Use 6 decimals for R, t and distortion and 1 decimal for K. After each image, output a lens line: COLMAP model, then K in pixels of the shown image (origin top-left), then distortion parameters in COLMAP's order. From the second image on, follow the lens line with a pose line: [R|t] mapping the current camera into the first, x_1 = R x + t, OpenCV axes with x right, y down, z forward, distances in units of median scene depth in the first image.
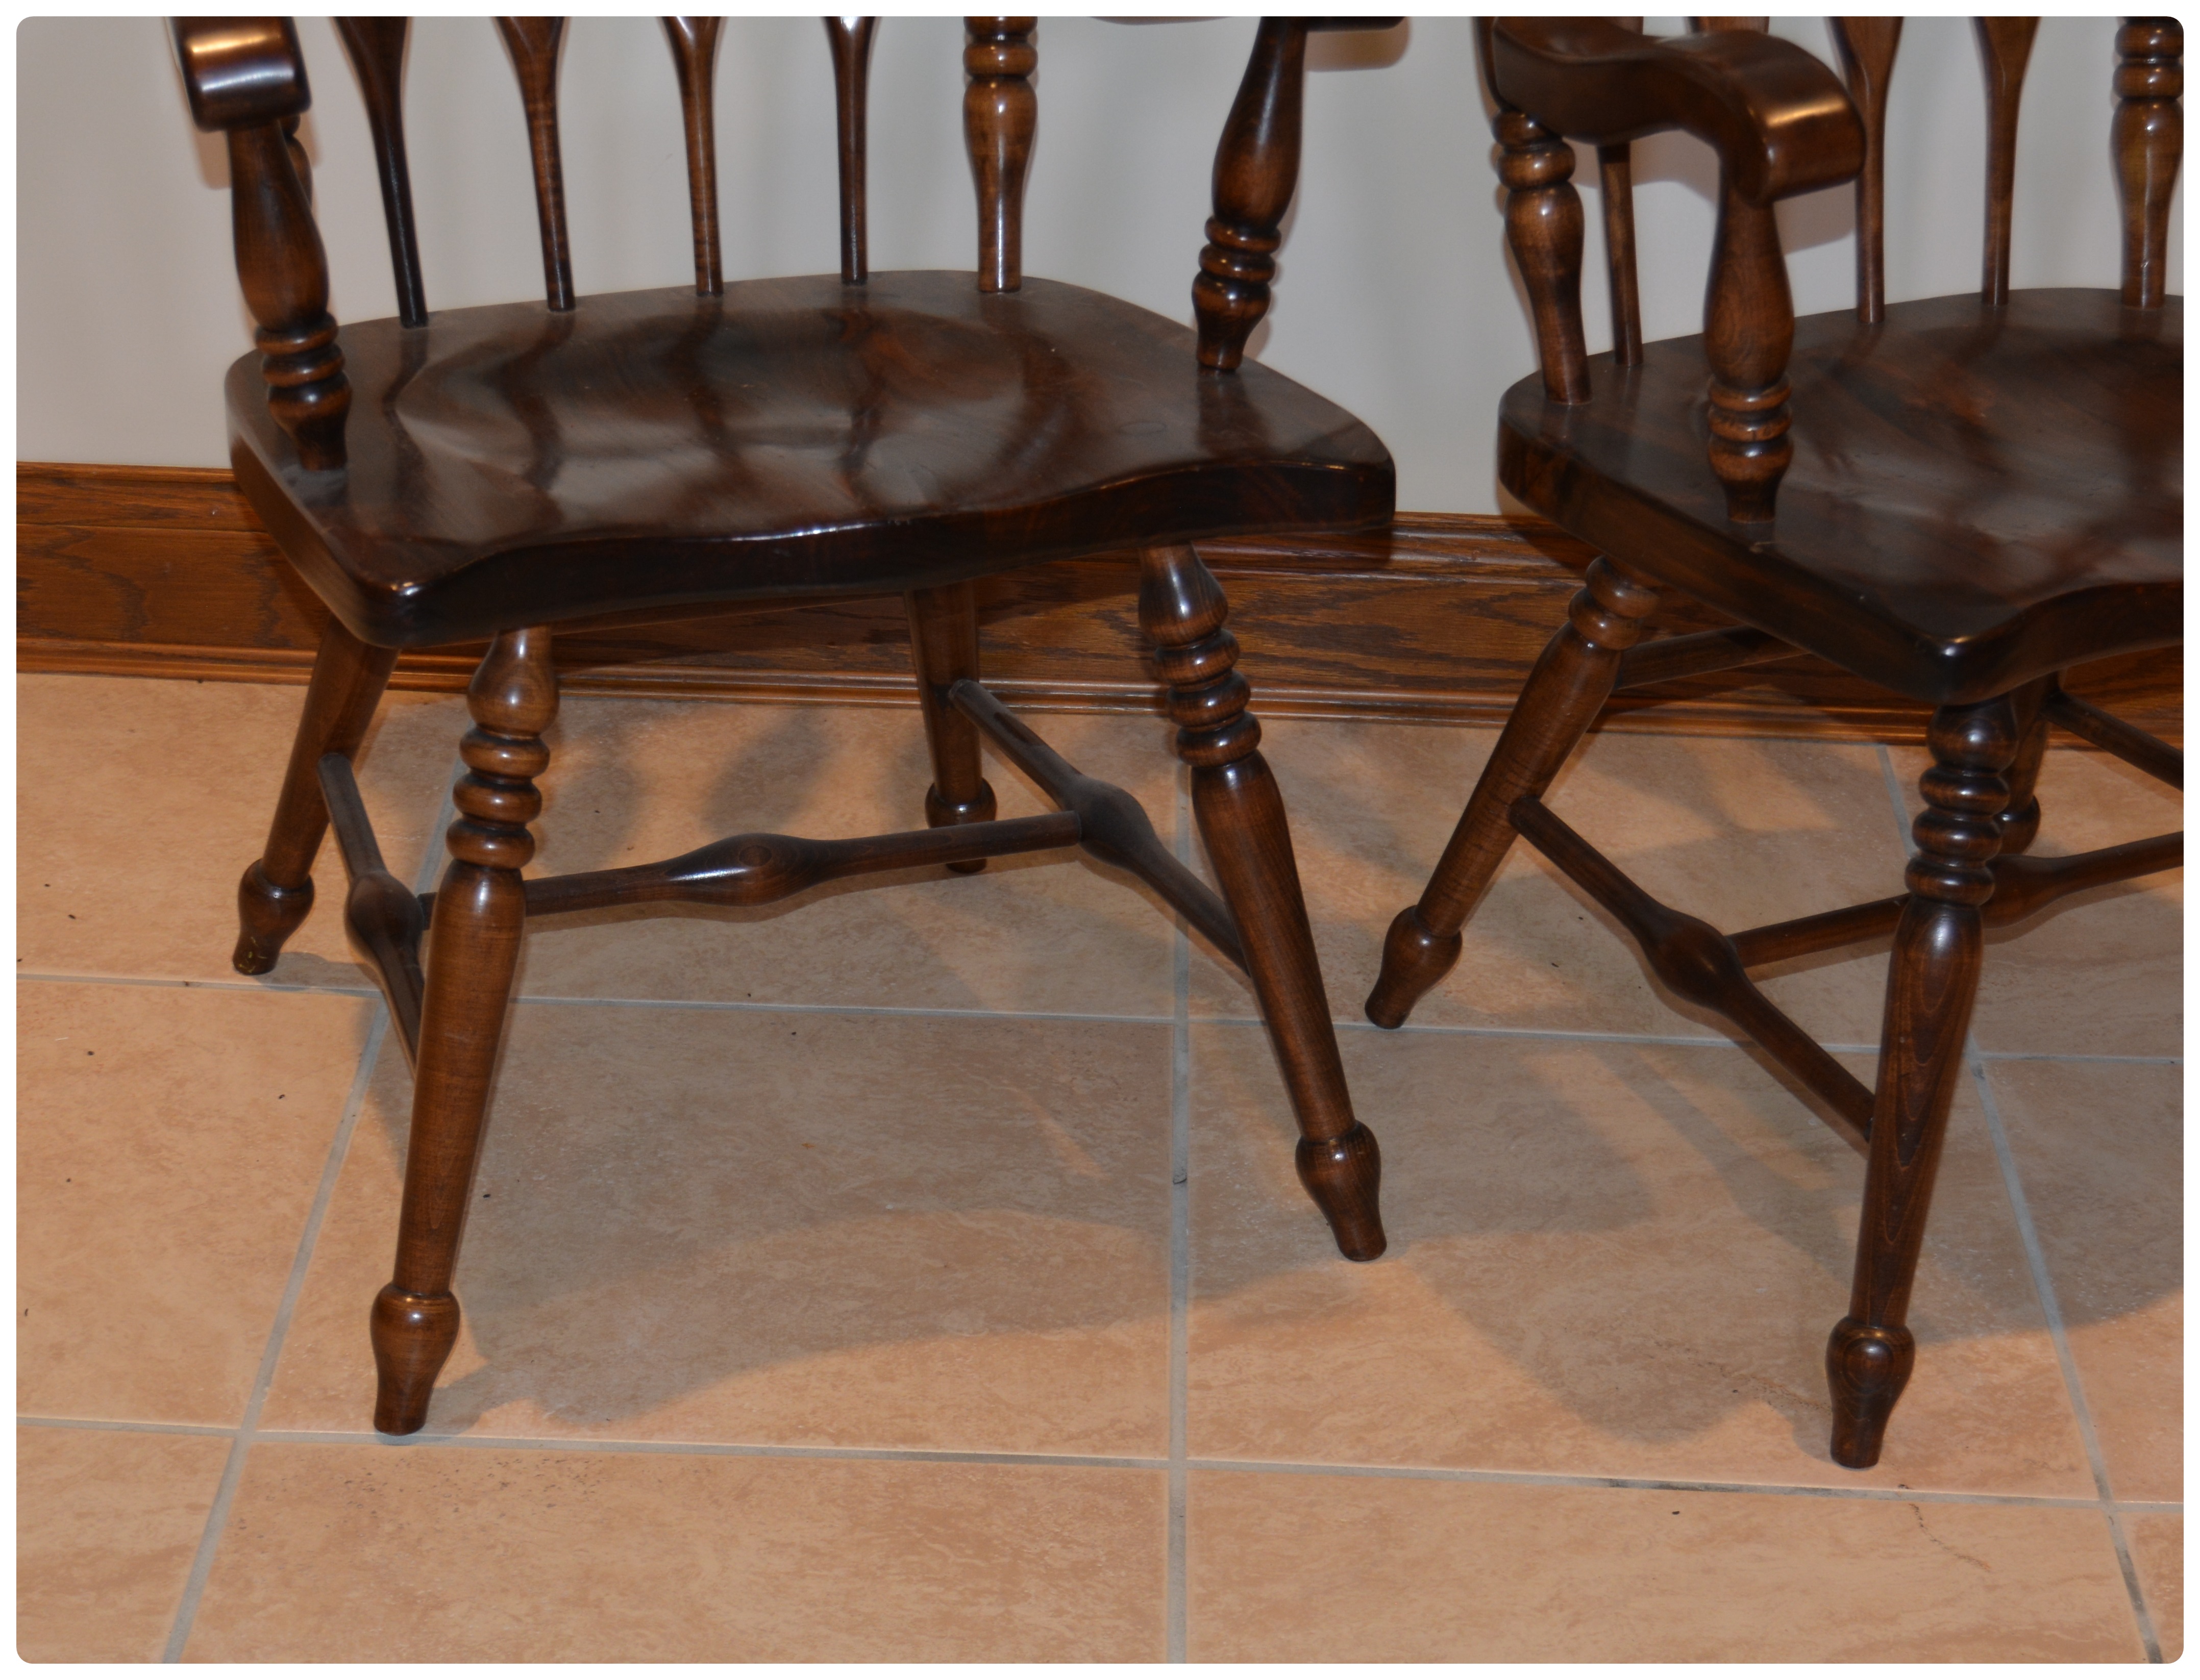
lens RADIAL K [[4115.5, 0, 1042.4], [0, 4115.5, 839.6], [0, 0, 1]] dist [-0.043332, 0.000000]
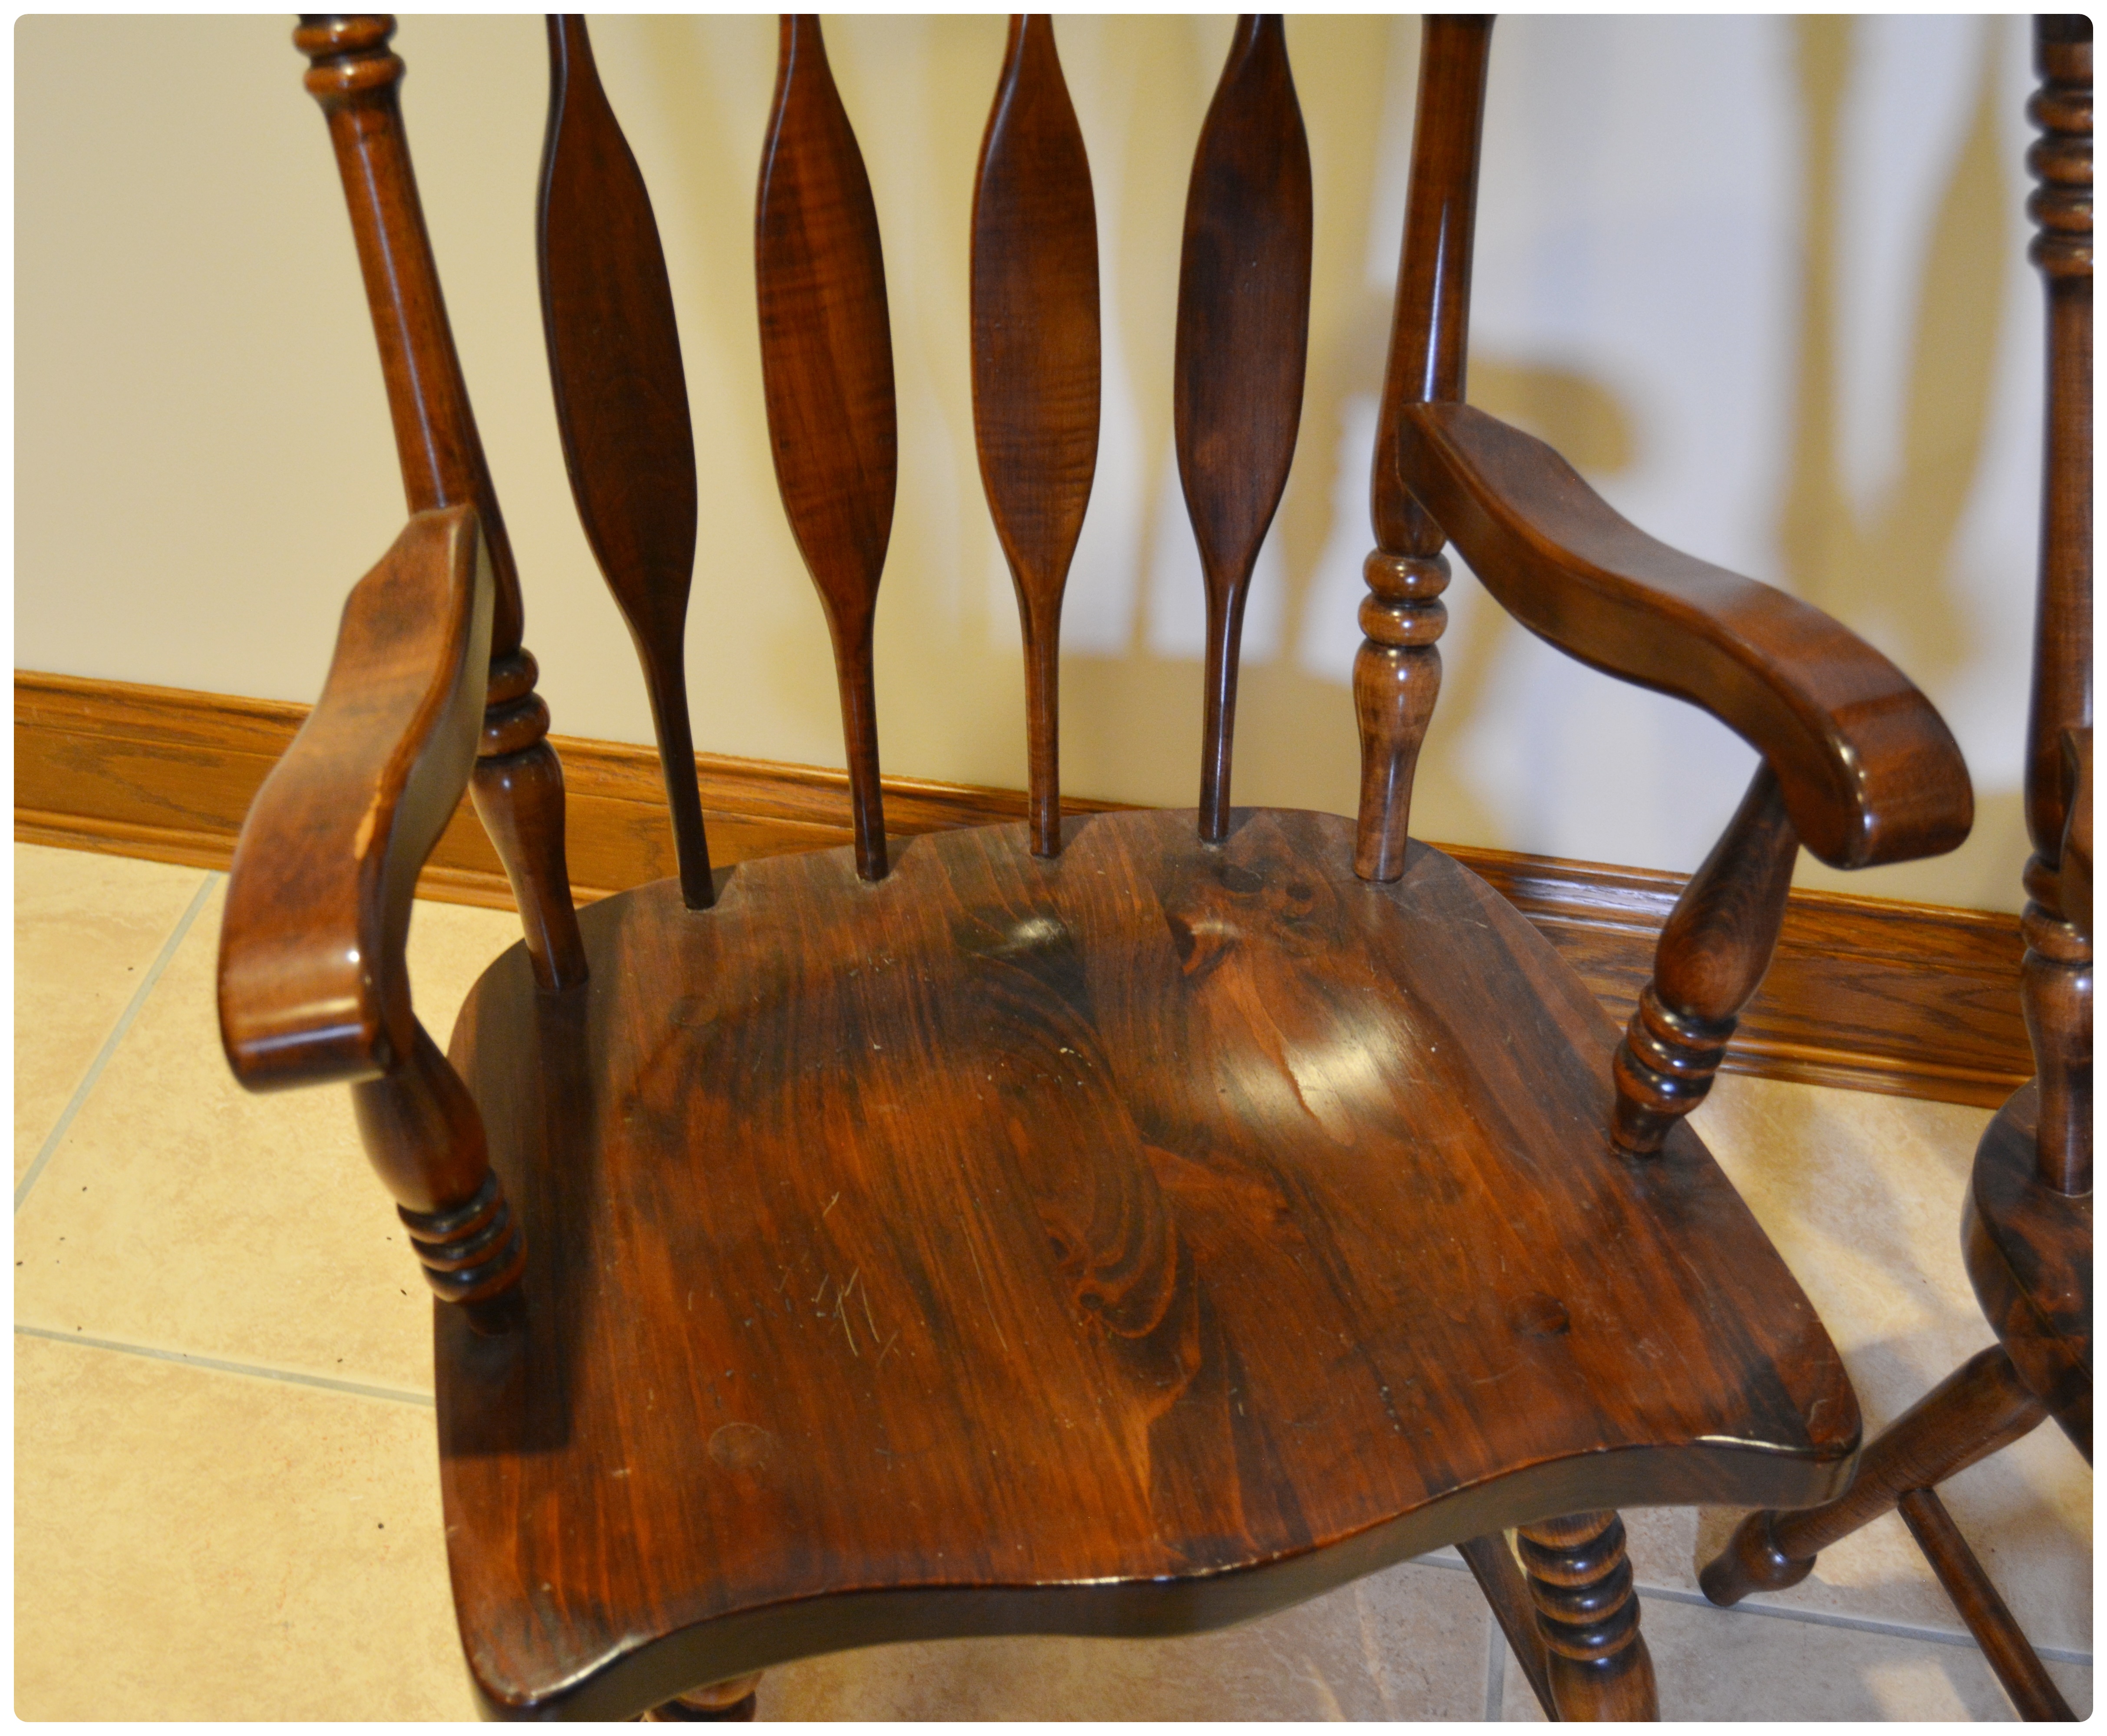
lens RADIAL K [[2581.5, 0, 1034.8], [0, 2581.5, 858.9], [0, 0, 1]] dist [-0.068053, 0.000000]
pose [[0.988210, 0.088362, -0.125030, -0.014770], [-0.059717, 0.974418, 0.216663, -0.258538], [0.140976, -0.206642, 0.968207, 0.483897]]
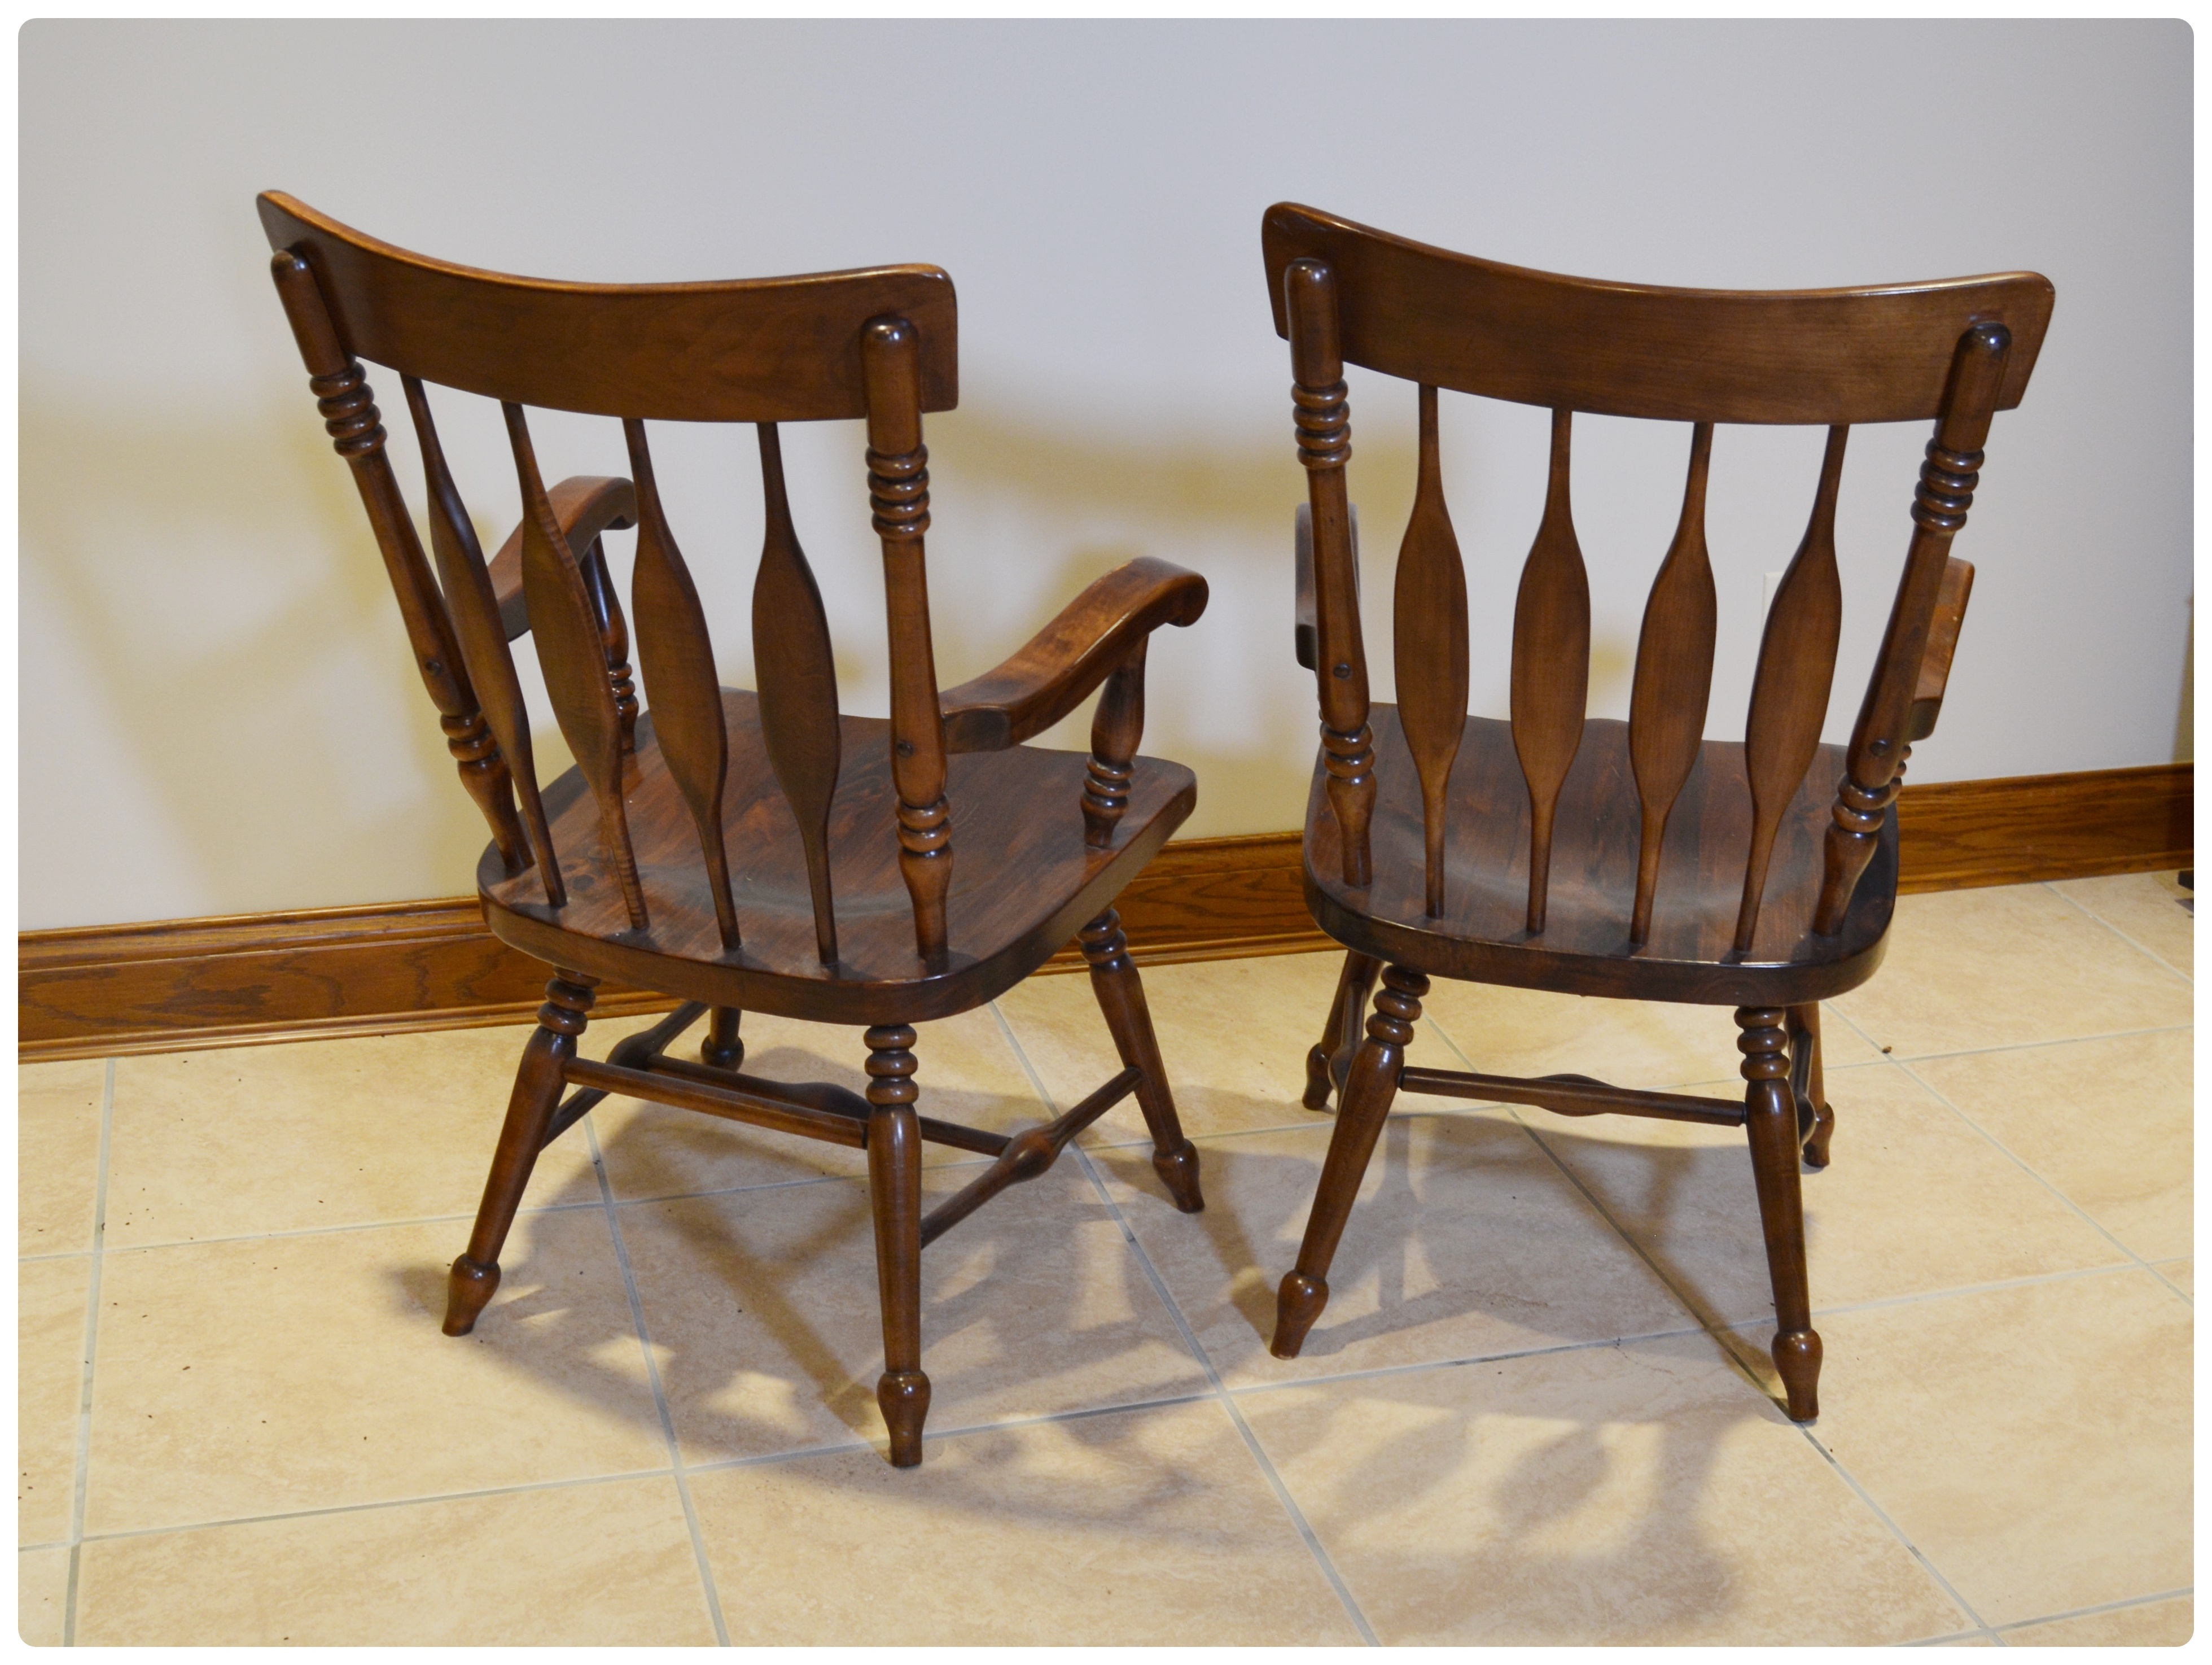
lens RADIAL K [[2492.4, 0, 1104.0], [0, 2492.4, 832.2], [0, 0, 1]] dist [-0.076704, 0.000000]
pose [[0.959277, -0.110595, 0.259916, -0.224210], [0.134134, 0.988152, -0.074590, -0.008943], [-0.248587, 0.106416, 0.962746, -0.014951]]
